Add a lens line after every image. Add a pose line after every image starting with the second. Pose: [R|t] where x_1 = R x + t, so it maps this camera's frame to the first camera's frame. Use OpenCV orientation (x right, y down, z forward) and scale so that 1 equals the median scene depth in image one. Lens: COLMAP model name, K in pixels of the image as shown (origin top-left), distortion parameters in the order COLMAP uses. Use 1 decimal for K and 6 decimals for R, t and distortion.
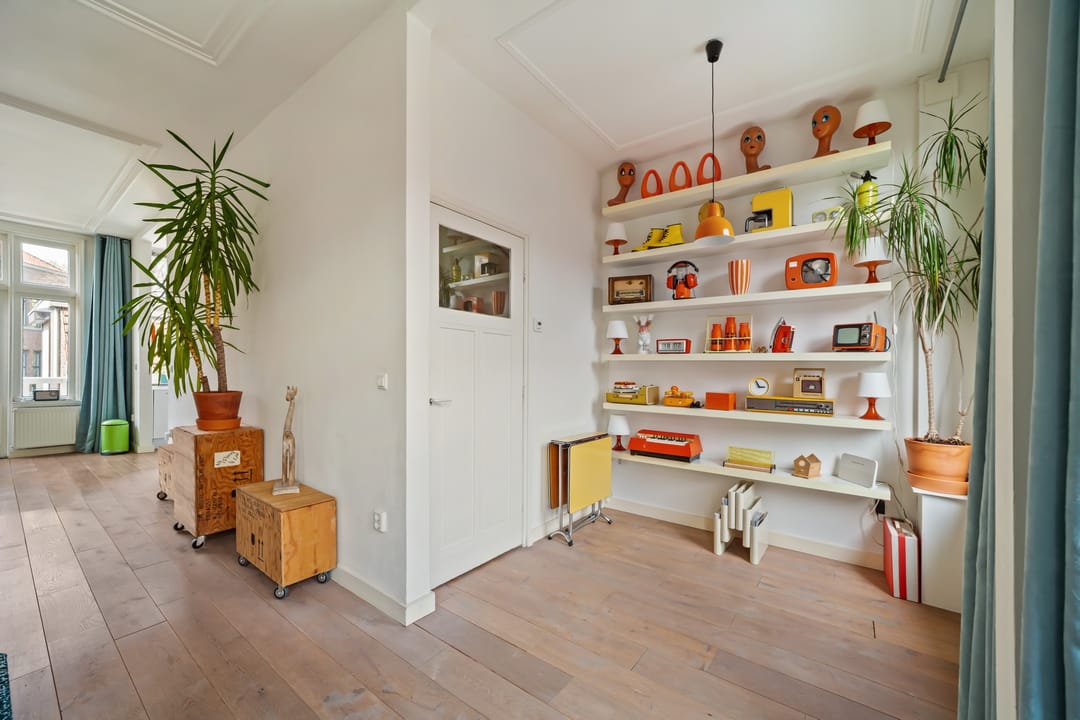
lens RADIAL K [[429.2, 0, 542.1], [0, 429.2, 368.1], [0, 0, 1]] dist [-0.012505, 0.006826]
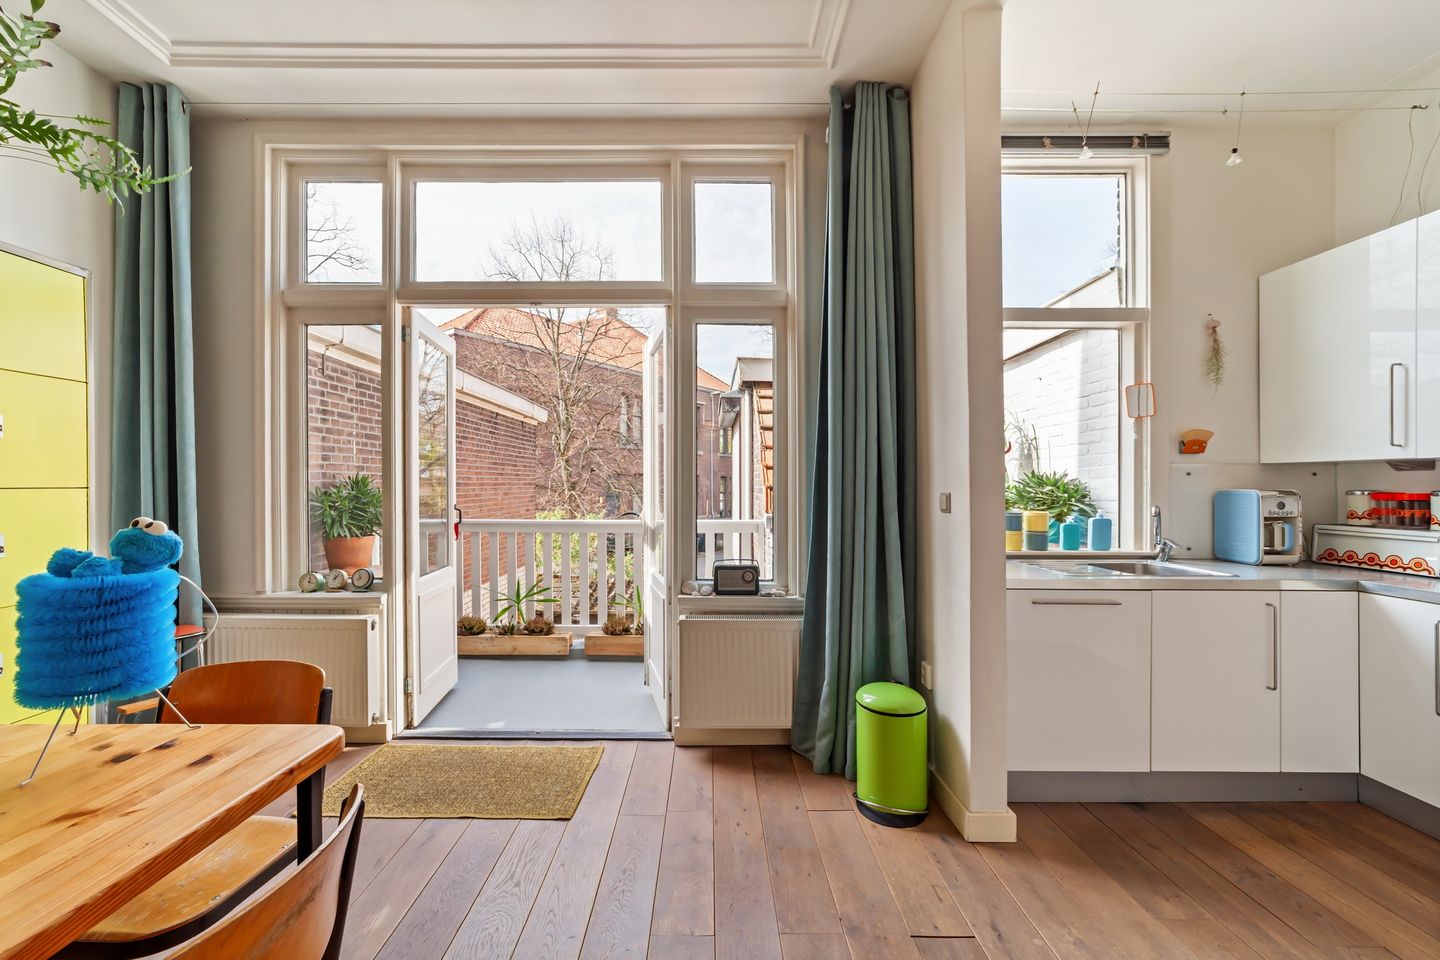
lens RADIAL K [[572.3, 0, 707.5], [0, 572.3, 490.9], [0, 0, 1]] dist [-0.012505, 0.006826]
pose [[0.610776, -0.006413, -0.791778, -0.763557], [0.005832, 0.999977, -0.003600, -0.010087], [0.791782, -0.002419, 0.610799, 0.662371]]
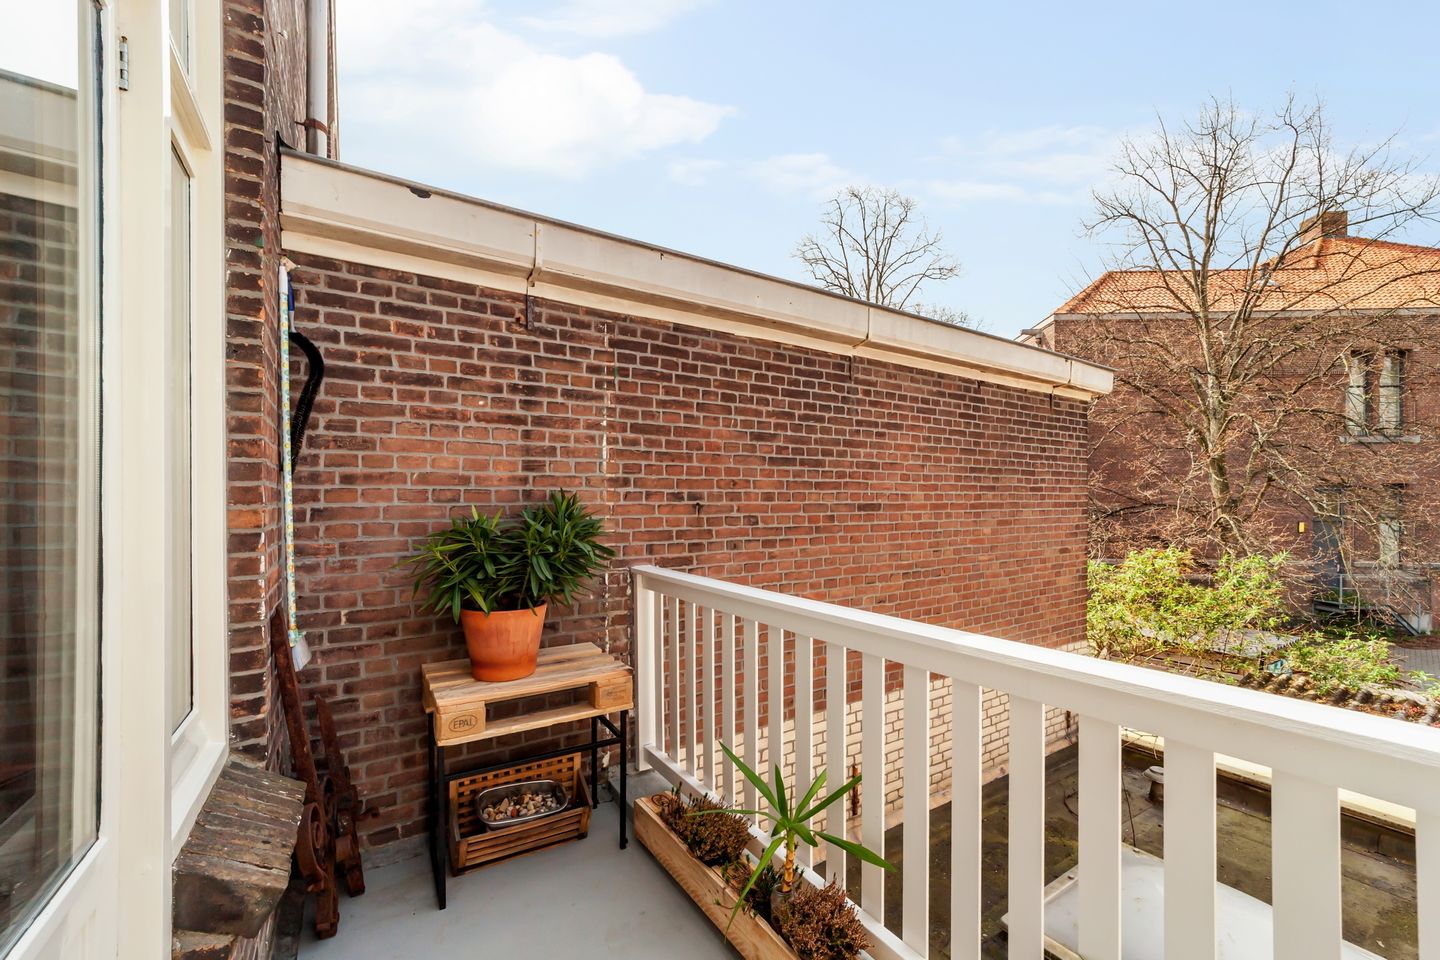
lens RADIAL K [[572.3, 0, 719.1], [0, 572.3, 498.2], [0, 0, 1]] dist [-0.012505, 0.006826]
pose [[-0.331645, -0.015958, -0.943269, -0.825737], [-0.012876, 0.999840, -0.012388, -0.012440], [0.943317, 0.008037, -0.331797, 0.704287]]
